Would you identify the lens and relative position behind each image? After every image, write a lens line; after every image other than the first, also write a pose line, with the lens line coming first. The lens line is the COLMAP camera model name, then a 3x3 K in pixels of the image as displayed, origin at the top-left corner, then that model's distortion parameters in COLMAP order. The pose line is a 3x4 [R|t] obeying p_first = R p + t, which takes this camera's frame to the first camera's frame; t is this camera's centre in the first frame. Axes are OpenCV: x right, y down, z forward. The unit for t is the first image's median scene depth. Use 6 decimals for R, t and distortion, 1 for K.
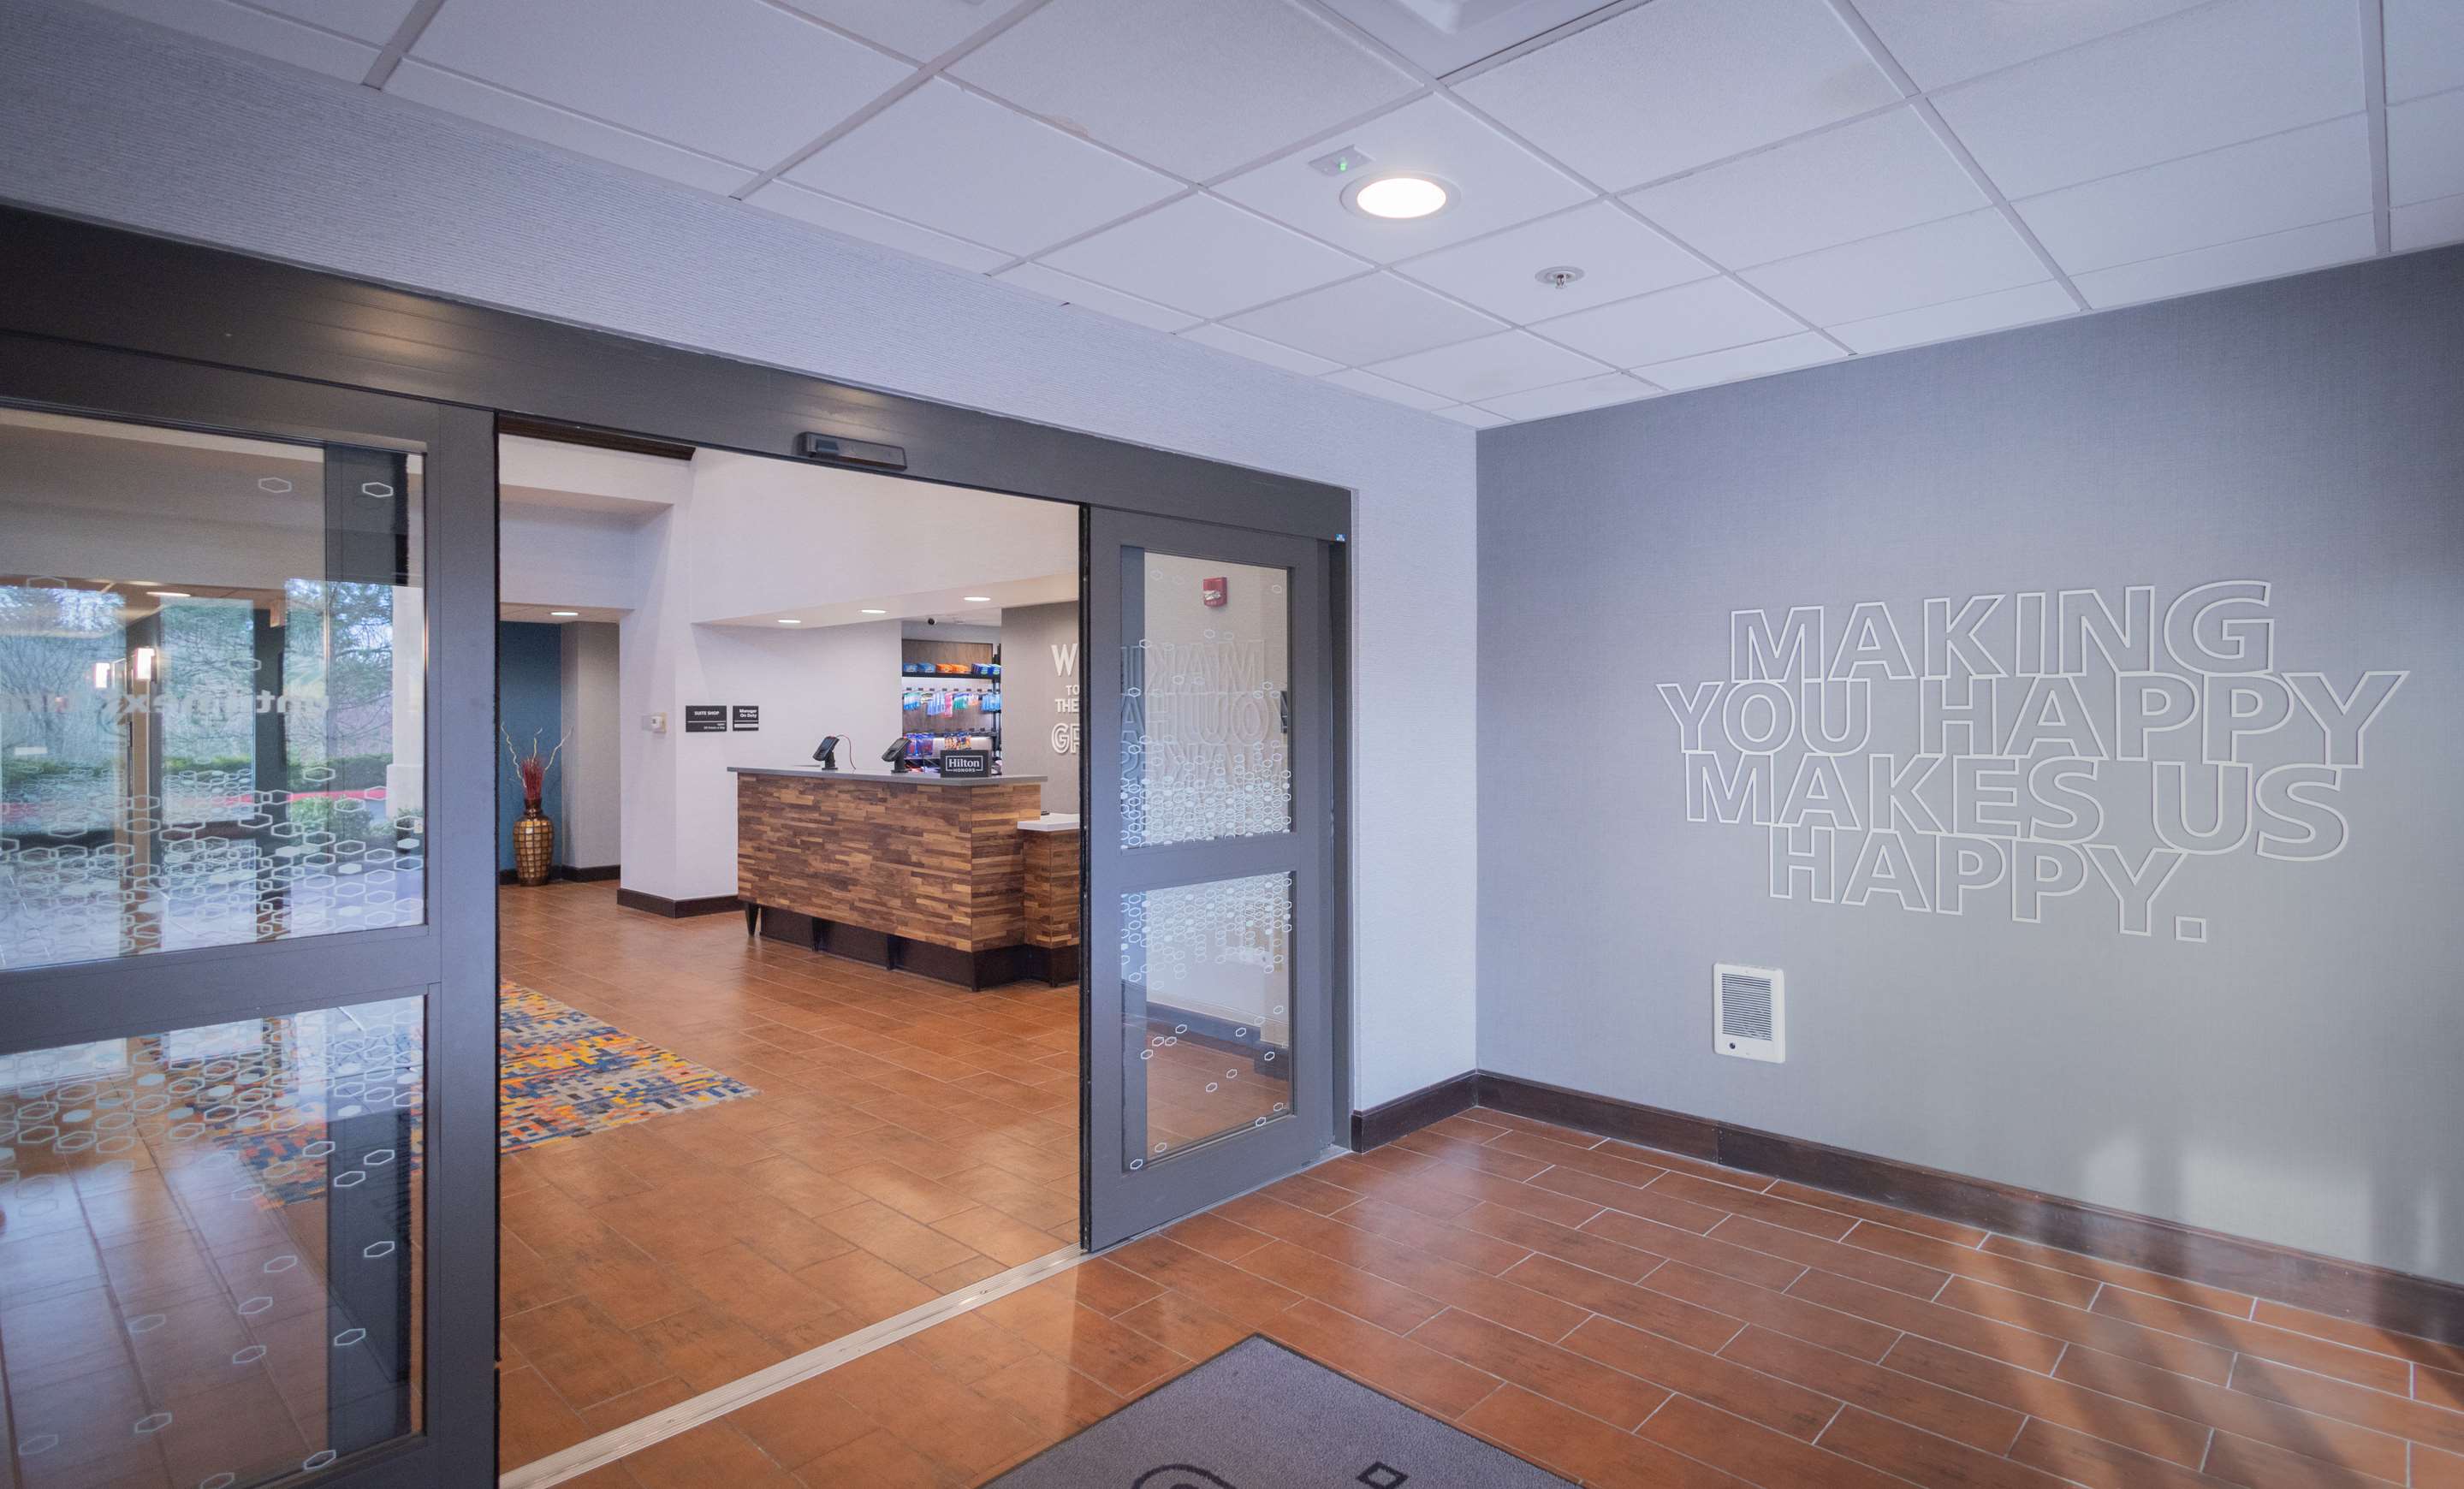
lens RADIAL K [[1230.8, 0, 1366.3], [0, 1230.8, 702.4], [0, 0, 1]] dist [0.001141, -0.000275]
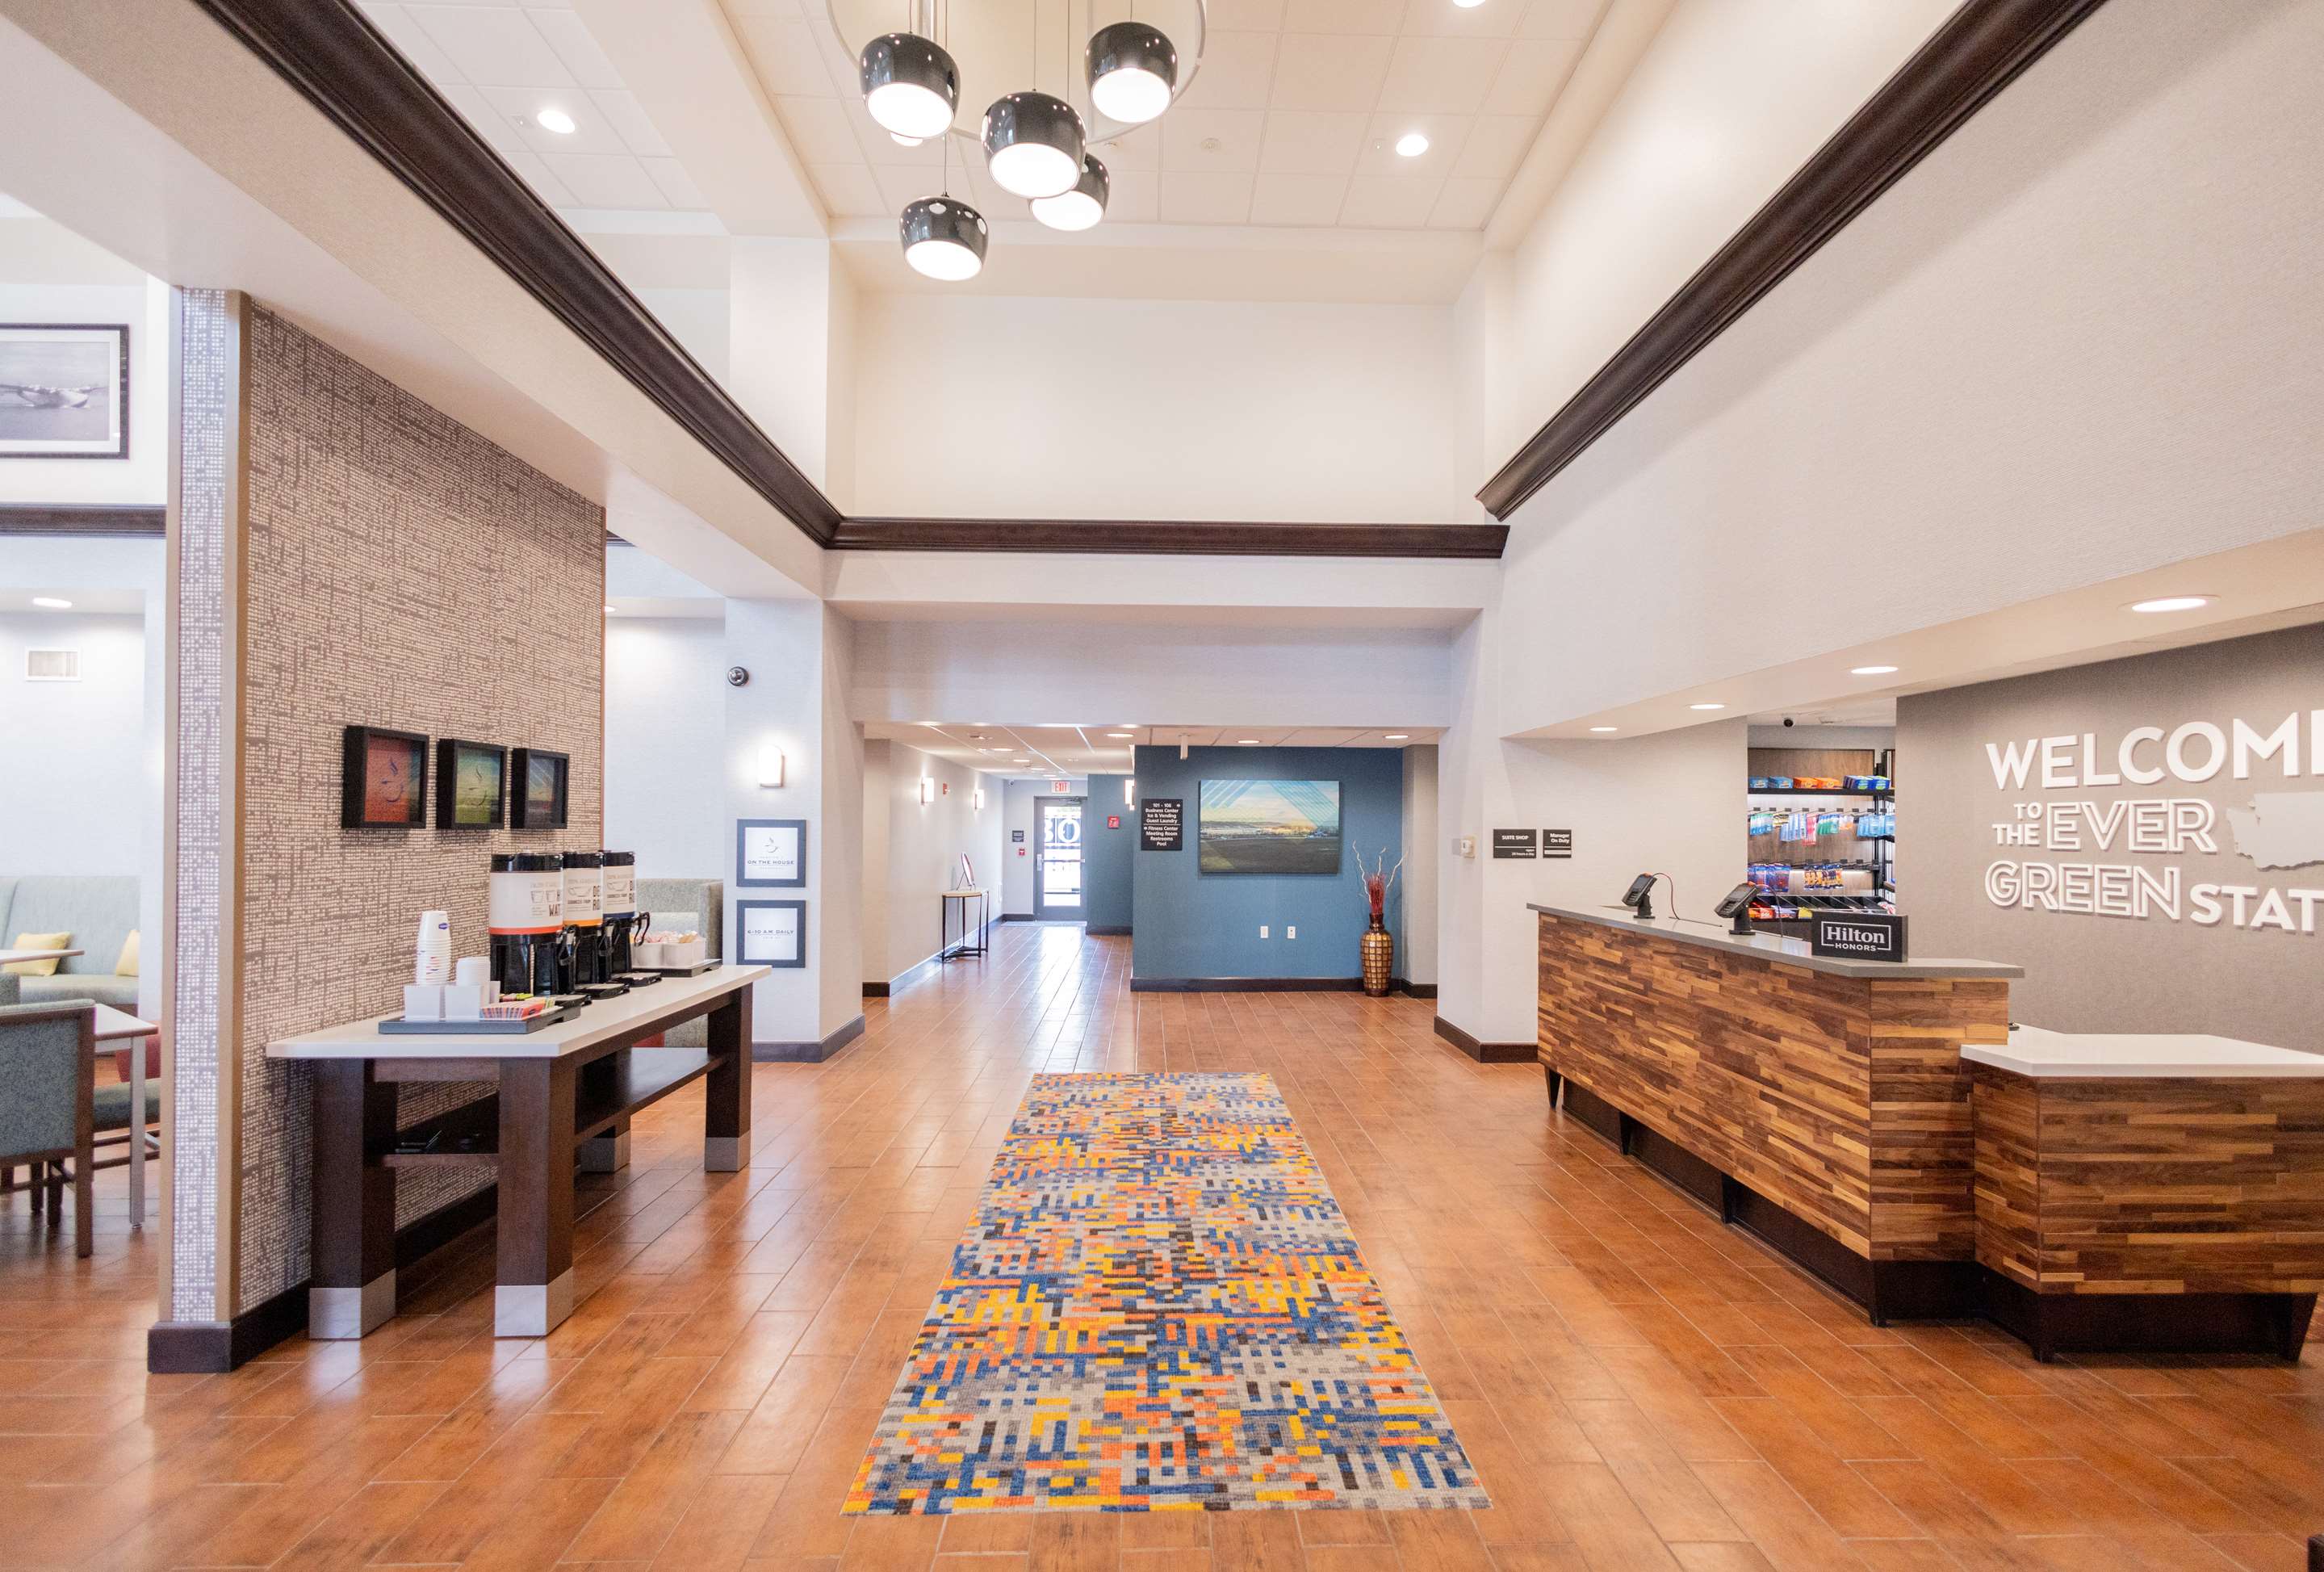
lens RADIAL K [[1102.6, 0, 1160.4], [0, 1102.6, 823.4], [0, 0, 1]] dist [0.011606, 0.000859]
pose [[0.660319, 0.007302, -0.750950, -0.125238], [-0.003987, 0.999973, 0.006218, -0.006505], [0.750975, -0.001111, 0.660330, 0.334751]]
